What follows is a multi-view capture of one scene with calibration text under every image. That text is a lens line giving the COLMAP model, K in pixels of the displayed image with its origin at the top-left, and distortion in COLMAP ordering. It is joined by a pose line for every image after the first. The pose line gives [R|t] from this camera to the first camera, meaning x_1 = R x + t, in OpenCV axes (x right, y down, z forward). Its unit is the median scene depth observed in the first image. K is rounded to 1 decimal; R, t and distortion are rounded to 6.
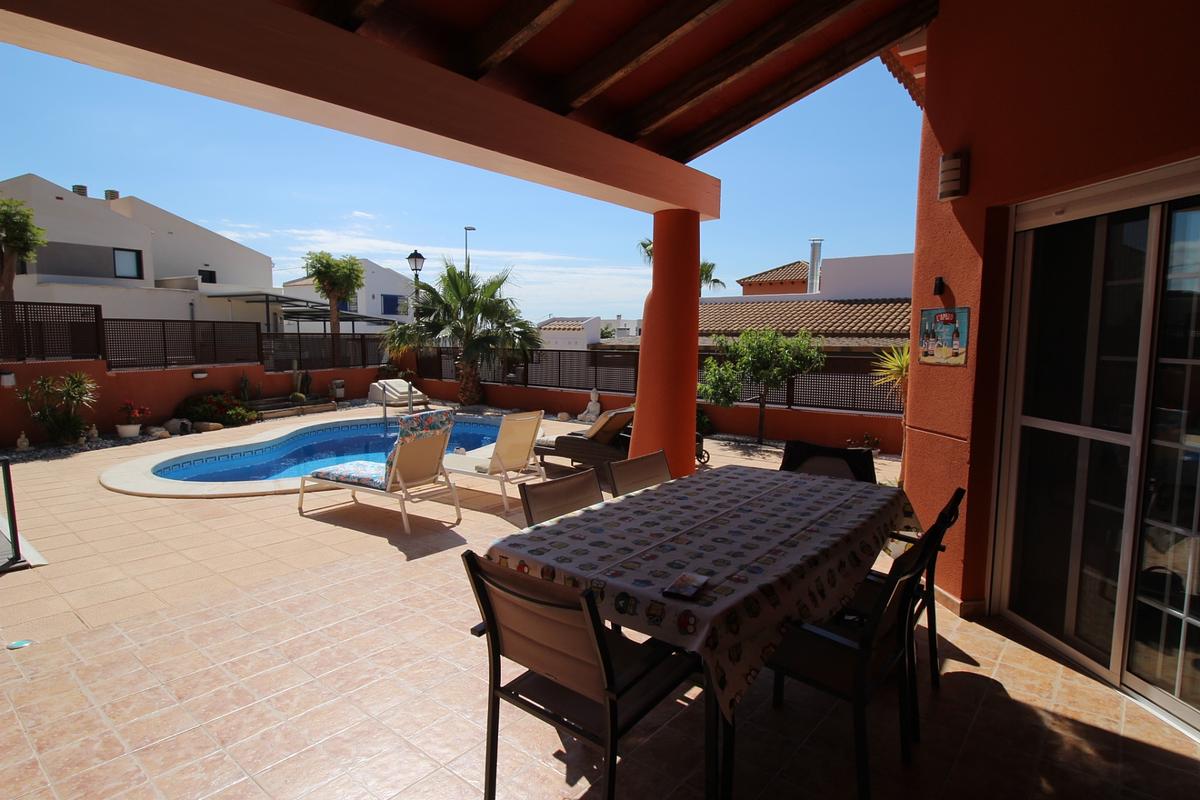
lens RADIAL K [[645.6, 0, 600.0], [0, 645.6, 400.0], [0, 0, 1]] dist [0.017733, -0.025182]
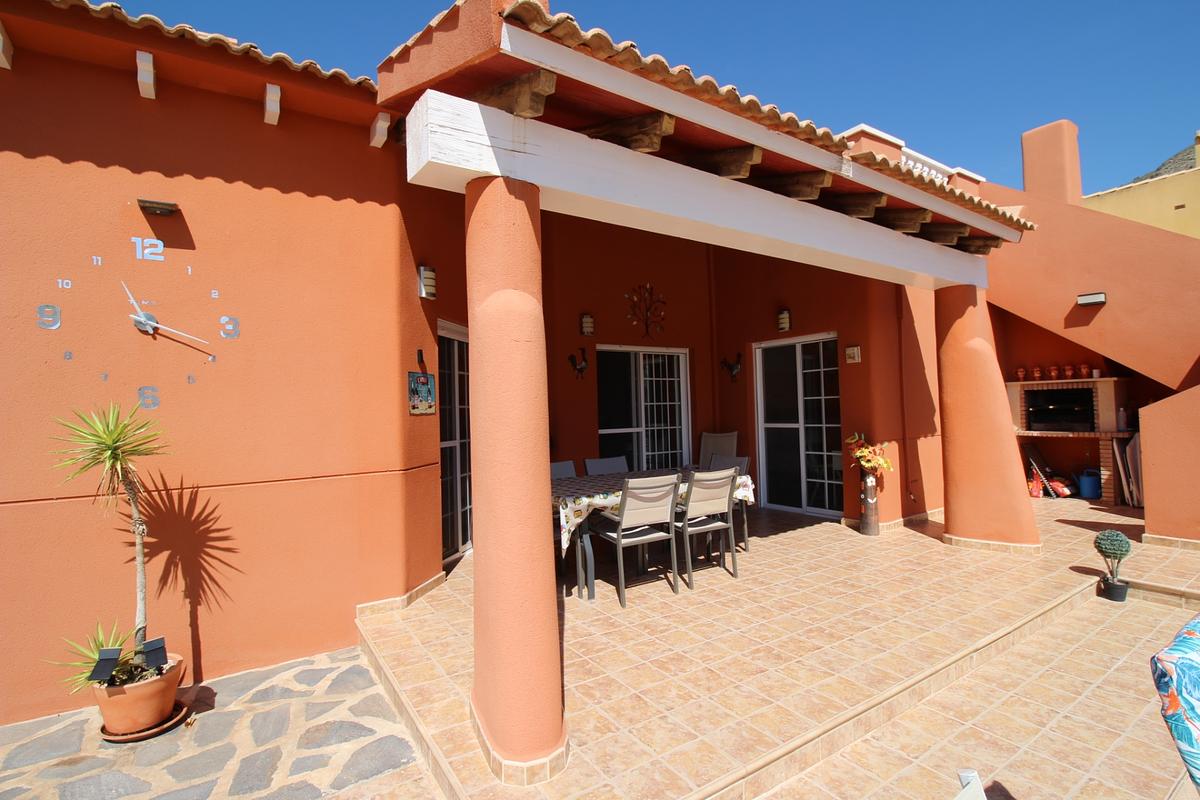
lens RADIAL K [[568.4, 0, 604.2], [0, 568.4, 397.3], [0, 0, 1]] dist [-0.005355, -0.001364]
pose [[-0.958523, 0.032475, 0.283161, -0.058236], [0.055168, 0.995839, 0.072538, -0.051831], [-0.279627, 0.085151, -0.956325, 0.674748]]
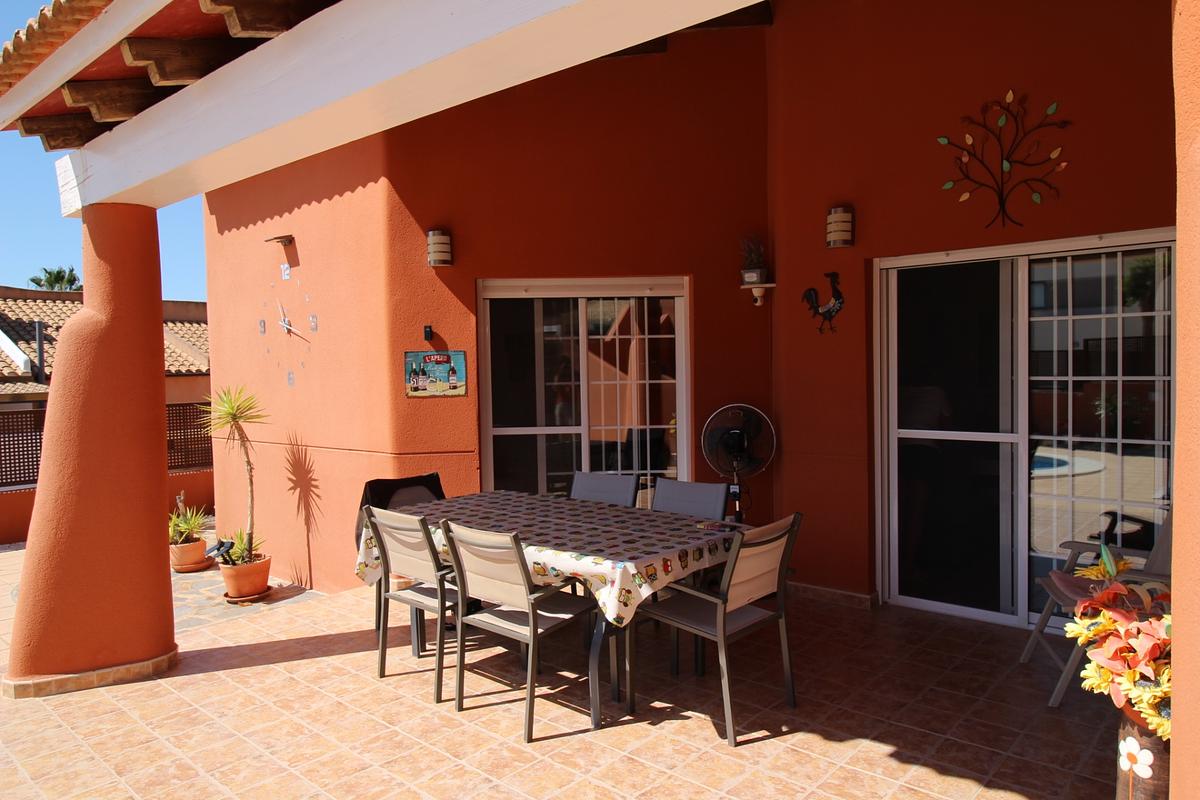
lens RADIAL K [[796.6, 0, 600.0], [0, 796.6, 400.0], [0, 0, 1]] dist [0.002723, 0.000395]
pose [[0.034374, -0.045941, 0.998353, -0.325273], [0.120232, 0.991878, 0.041503, -0.024490], [-0.992150, 0.118608, 0.039618, 0.210232]]
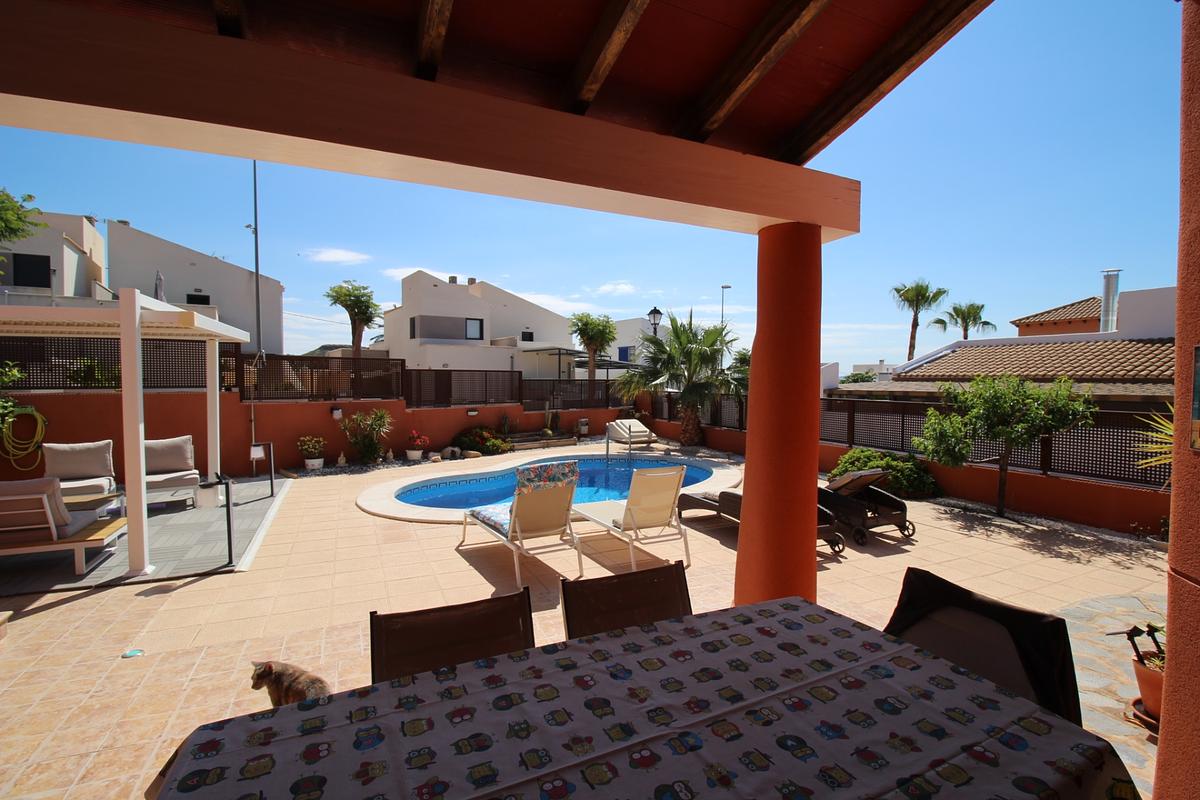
lens RADIAL K [[552.3, 0, 604.2], [0, 552.3, 397.5], [0, 0, 1]] dist [-0.001147, -0.010630]
pose [[0.902591, 0.013617, -0.430285, 0.091992], [-0.042191, 0.997486, -0.056935, -0.019631], [0.428428, 0.069543, 0.900896, 0.147874]]
